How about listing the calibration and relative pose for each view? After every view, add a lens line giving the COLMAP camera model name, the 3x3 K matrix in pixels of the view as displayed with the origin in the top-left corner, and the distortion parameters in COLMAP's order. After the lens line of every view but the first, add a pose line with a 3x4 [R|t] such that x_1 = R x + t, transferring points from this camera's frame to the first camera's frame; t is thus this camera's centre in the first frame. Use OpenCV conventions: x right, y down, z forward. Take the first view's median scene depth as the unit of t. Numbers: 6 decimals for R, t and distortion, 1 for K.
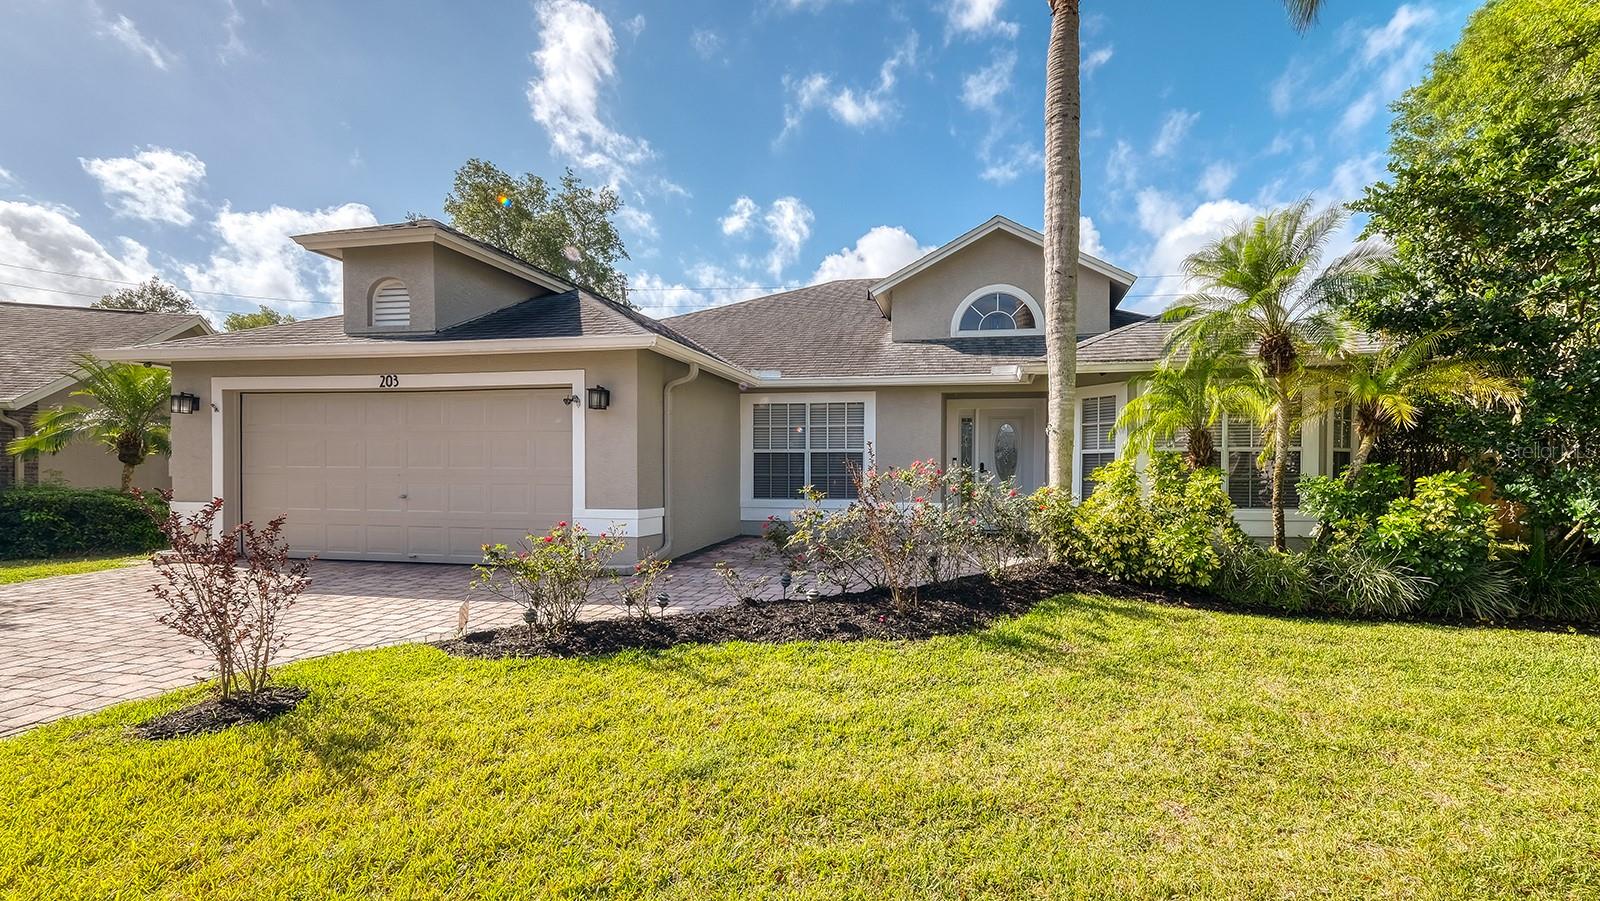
lens RADIAL K [[677.6, 0, 868.9], [0, 677.6, 481.9], [0, 0, 1]] dist [0.010653, 0.000436]
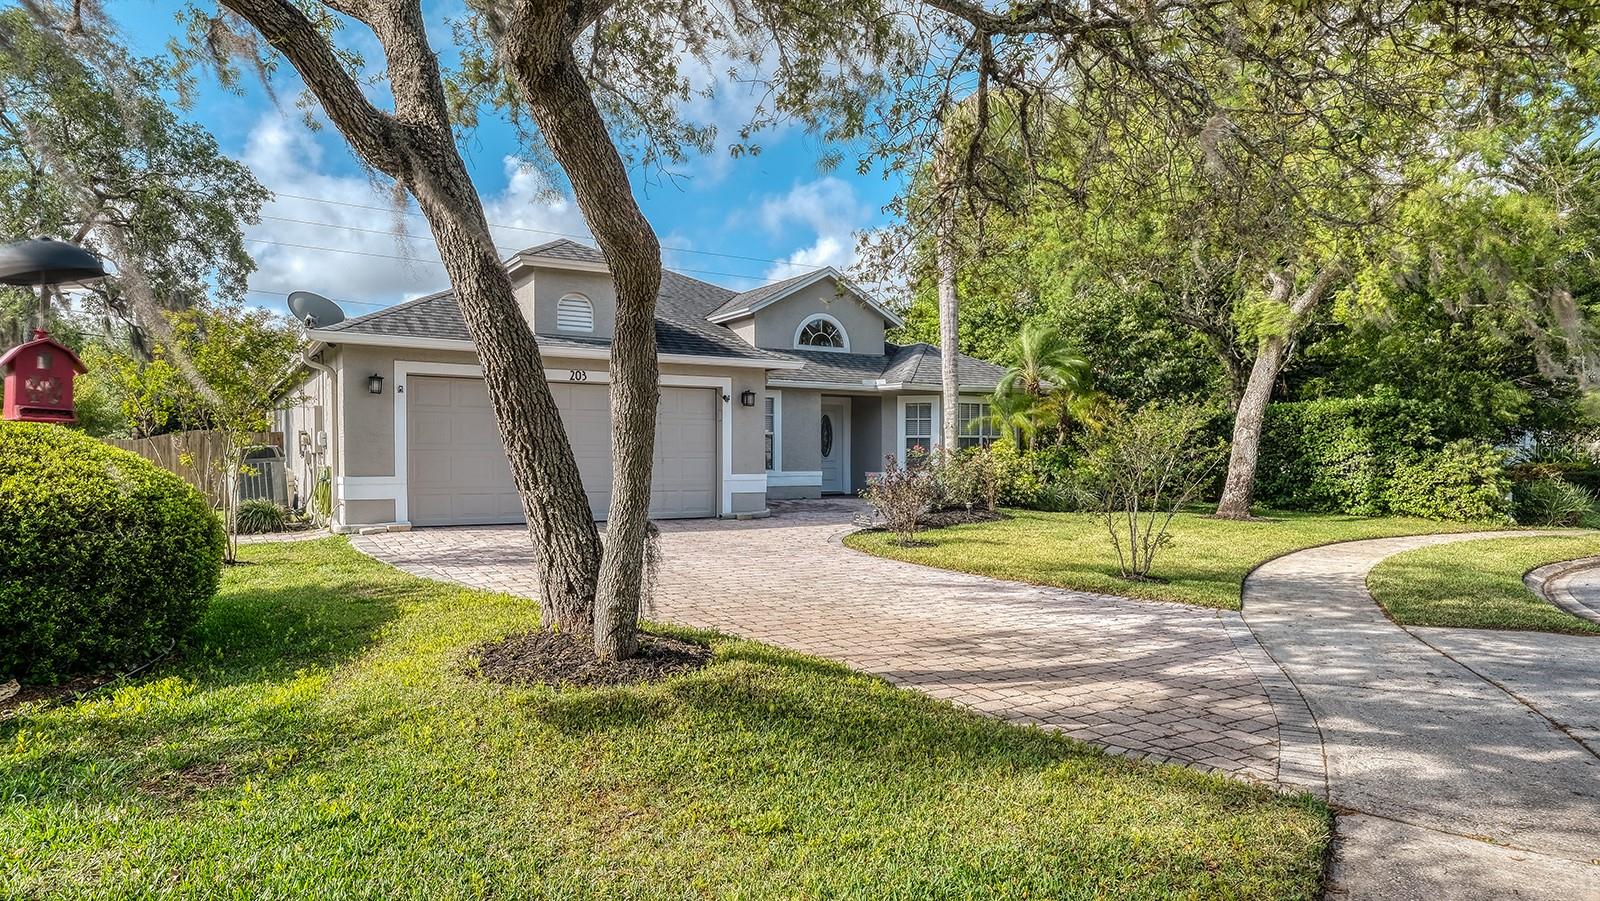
lens RADIAL K [[970.8, 0, 795.2], [0, 970.8, 466.1], [0, 0, 1]] dist [0.003434, 0.000068]
pose [[0.748201, -0.008991, 0.663411, -1.551074], [0.009560, 0.999950, 0.002771, 0.016518], [-0.663403, 0.004268, 0.748250, -0.581517]]
